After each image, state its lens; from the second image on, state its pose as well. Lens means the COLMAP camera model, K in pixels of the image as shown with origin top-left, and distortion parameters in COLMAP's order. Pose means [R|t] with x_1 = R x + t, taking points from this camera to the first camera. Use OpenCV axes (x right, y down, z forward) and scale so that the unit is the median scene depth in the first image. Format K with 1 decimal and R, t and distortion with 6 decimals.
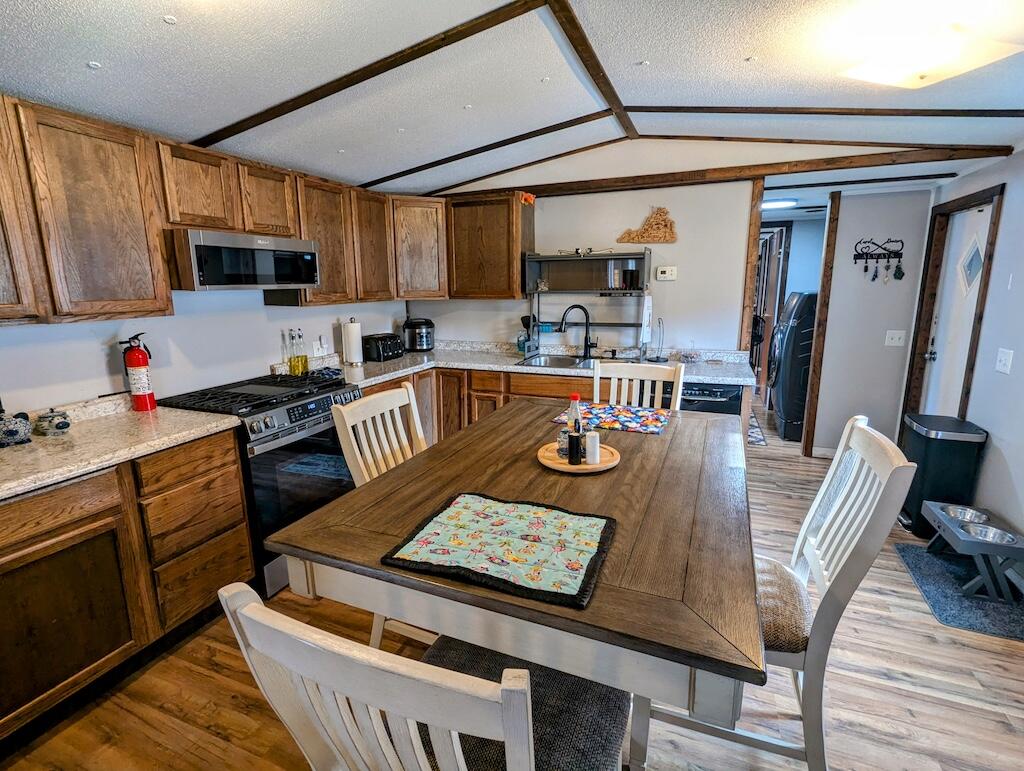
lens RADIAL K [[486.3, 0, 506.8], [0, 486.3, 384.9], [0, 0, 1]] dist [-0.001652, 0.000776]
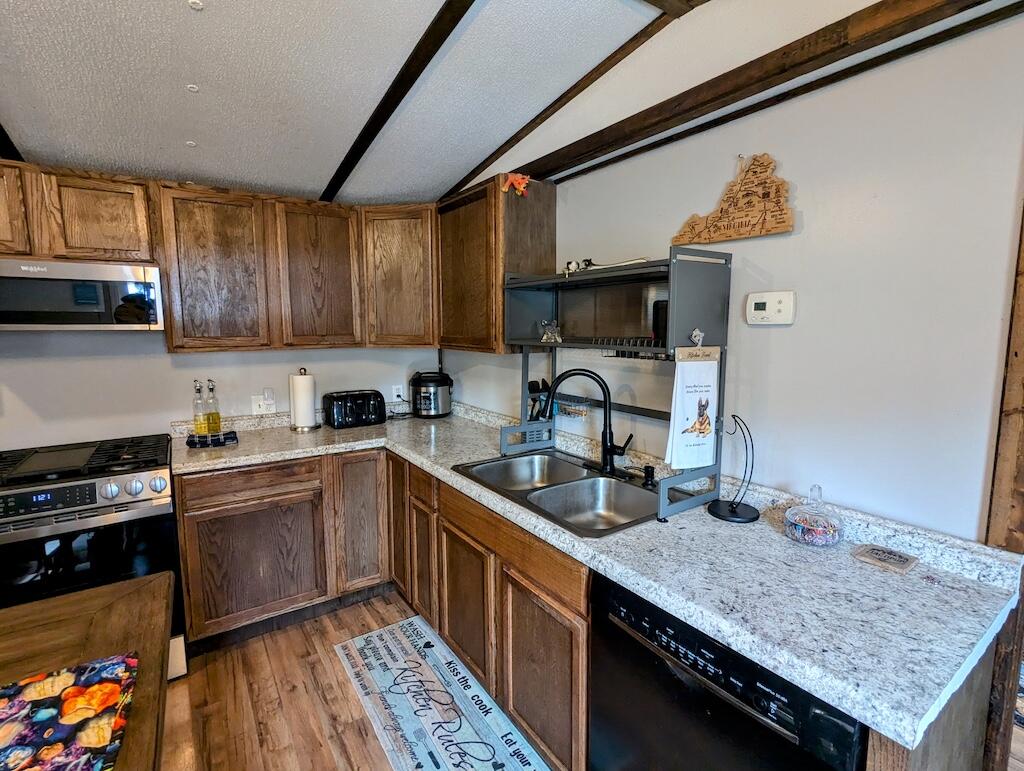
lens RADIAL K [[486.3, 0, 508.4], [0, 486.3, 382.3], [0, 0, 1]] dist [-0.001652, 0.000776]
pose [[0.836765, 0.075394, -0.542346, 0.367226], [-0.122322, 0.991183, -0.050936, -0.116733], [0.533724, 0.108962, 0.838610, 0.531268]]
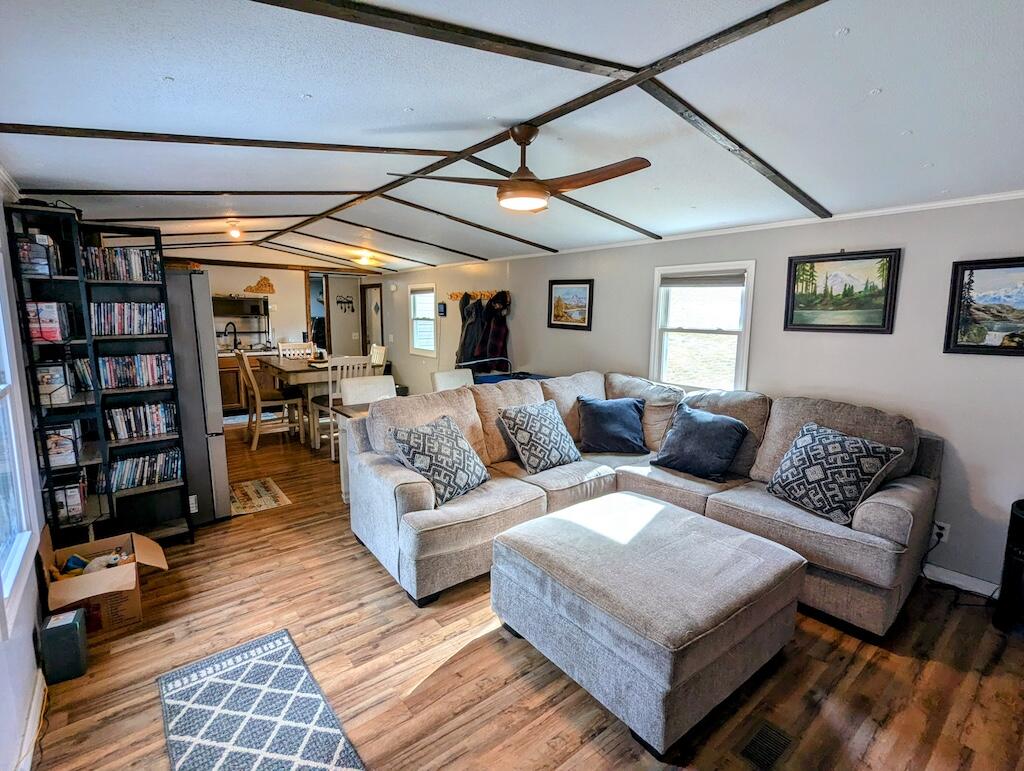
lens RADIAL K [[486.3, 0, 509.9], [0, 486.3, 382.0], [0, 0, 1]] dist [-0.001652, 0.000776]
pose [[0.474592, -0.109145, 0.873413, -1.058321], [0.164205, 0.985841, 0.033970, 0.187980], [-0.864754, 0.127297, 0.485795, -0.880946]]
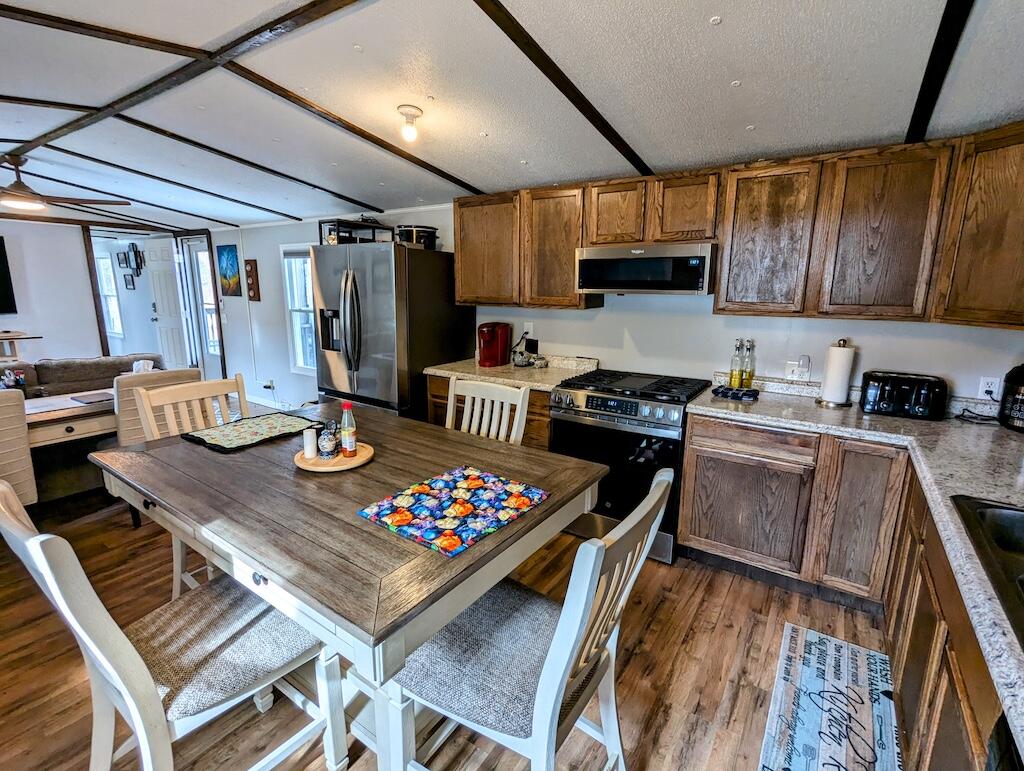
lens RADIAL K [[486.3, 0, 505.7], [0, 486.3, 383.3], [0, 0, 1]] dist [-0.001652, 0.000776]
pose [[-0.202169, 0.211600, -0.956218, 0.467119], [-0.205869, 0.945381, 0.252728, -0.155592], [0.957468, 0.247950, -0.147565, 0.648341]]
